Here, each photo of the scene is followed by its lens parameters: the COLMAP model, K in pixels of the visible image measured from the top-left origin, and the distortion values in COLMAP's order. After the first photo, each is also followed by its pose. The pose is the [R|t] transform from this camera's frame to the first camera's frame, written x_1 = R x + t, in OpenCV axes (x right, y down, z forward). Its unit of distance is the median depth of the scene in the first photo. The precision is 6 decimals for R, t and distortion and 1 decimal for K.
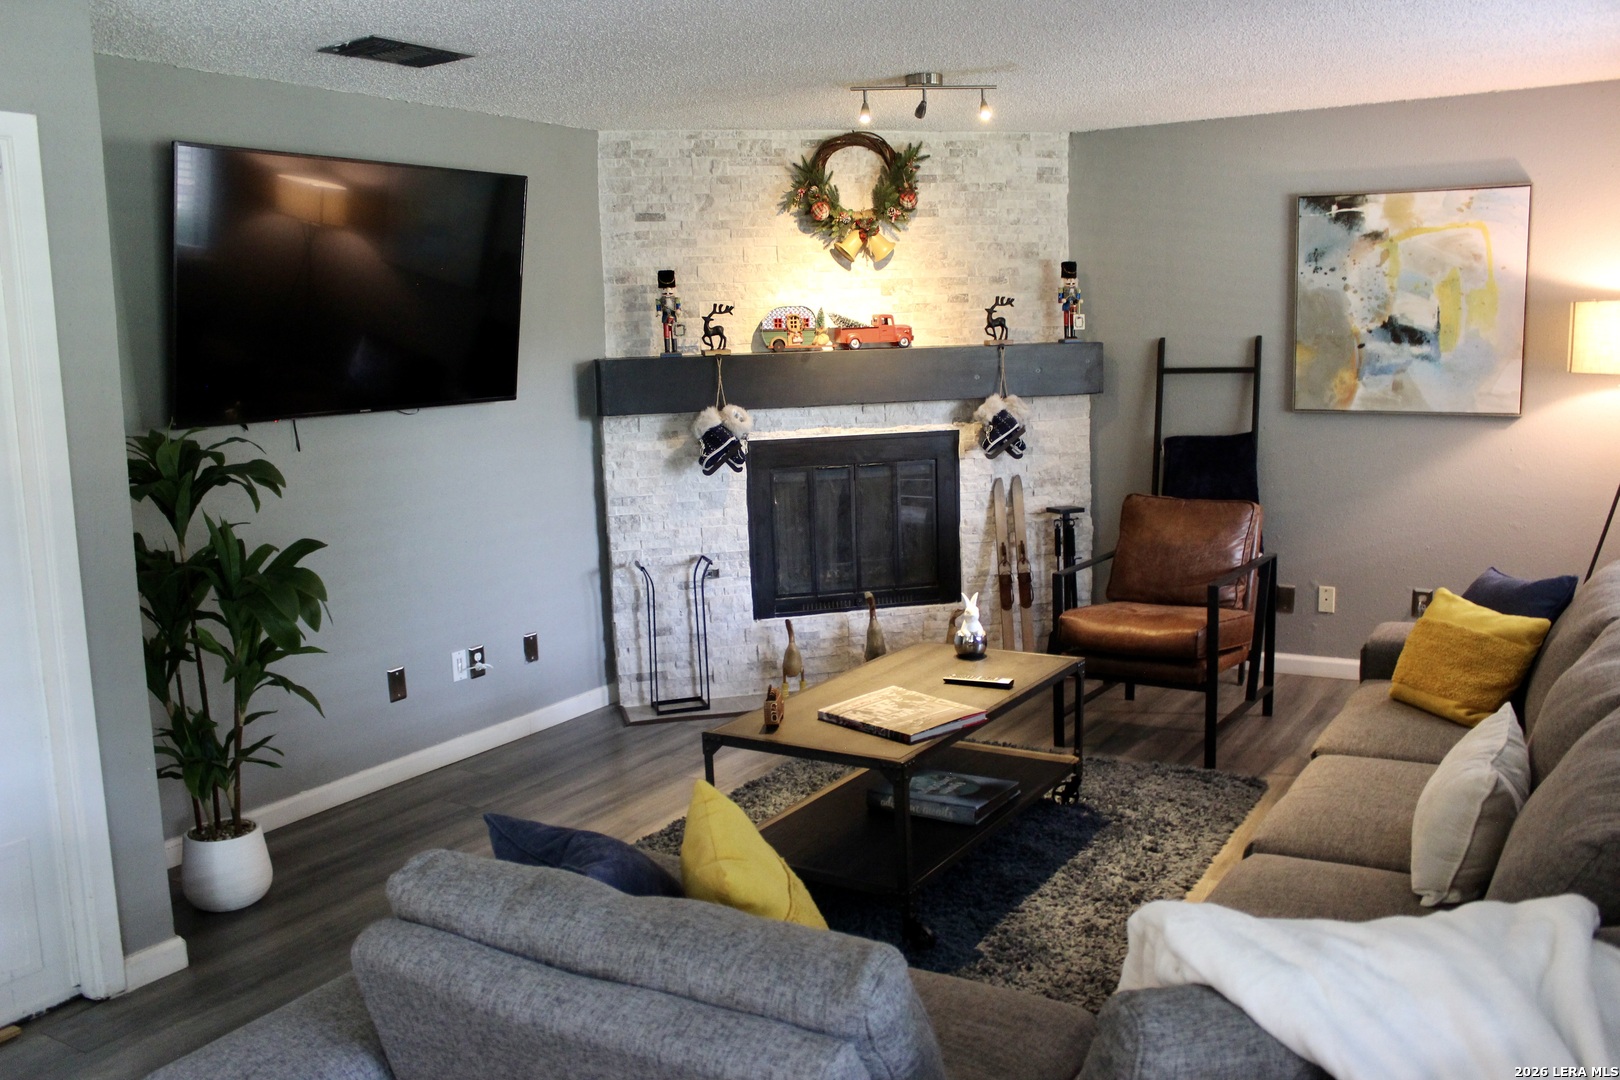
lens RADIAL K [[1369.6, 0, 794.1], [0, 1369.6, 538.6], [0, 0, 1]] dist [-0.166539, 0.144420]
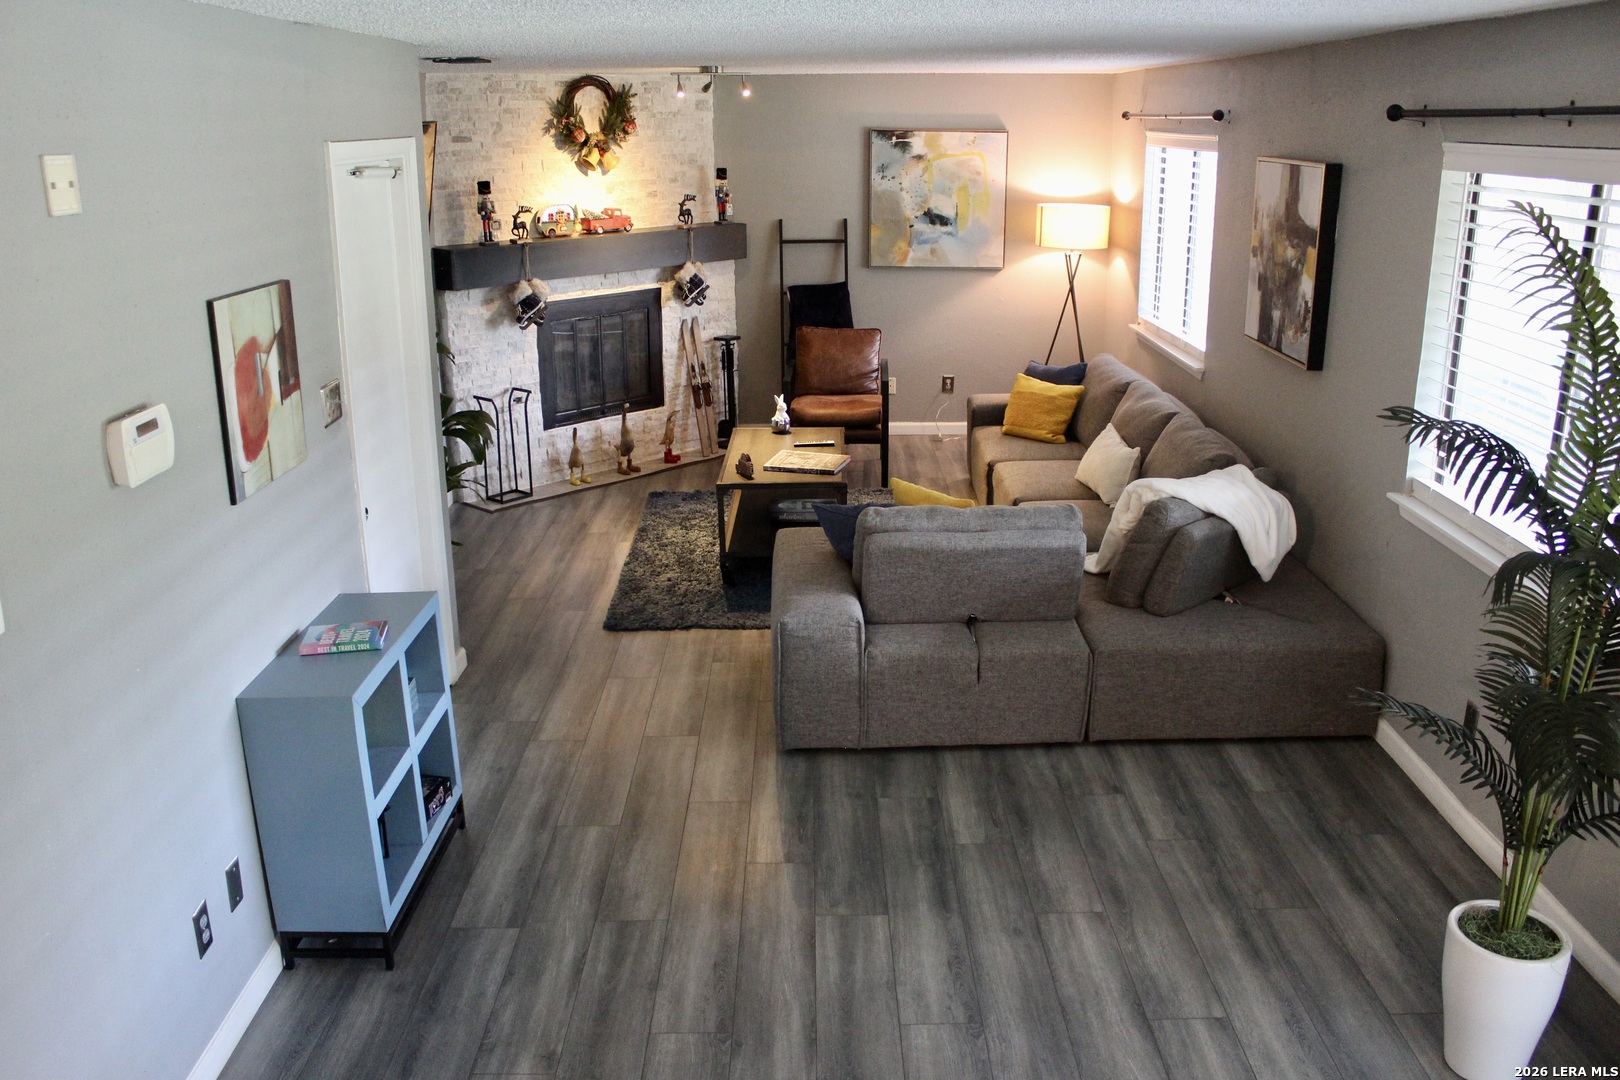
lens RADIAL K [[1369.6, 0, 816.2], [0, 1369.6, 550.7], [0, 0, 1]] dist [-0.166539, 0.144420]
pose [[0.847104, -0.134987, 0.513998, -0.539727], [0.056880, 0.984676, 0.164854, -0.034308], [-0.528375, -0.110412, 0.841801, -0.342185]]
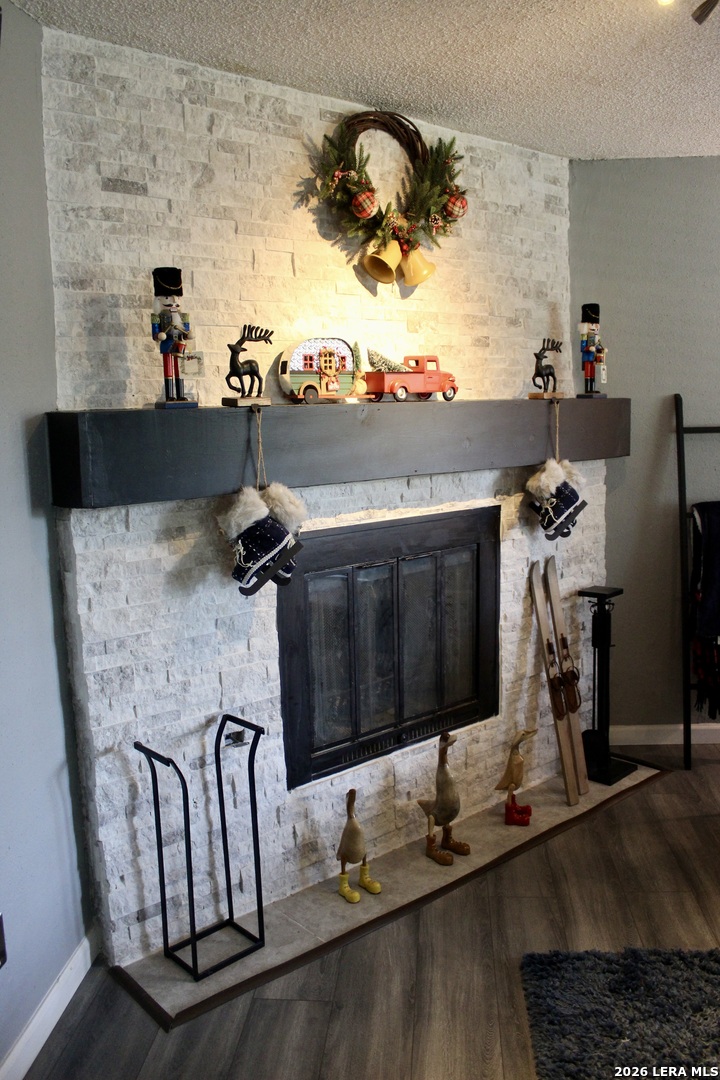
lens RADIAL K [[913.1, 0, 368.7], [0, 913.1, 536.8], [0, 0, 1]] dist [-0.166539, 0.144420]
pose [[0.891255, -0.054723, 0.450189, -0.196744], [0.063264, 0.997989, -0.003934, -0.066618], [-0.449069, 0.031987, 0.892924, 0.585011]]
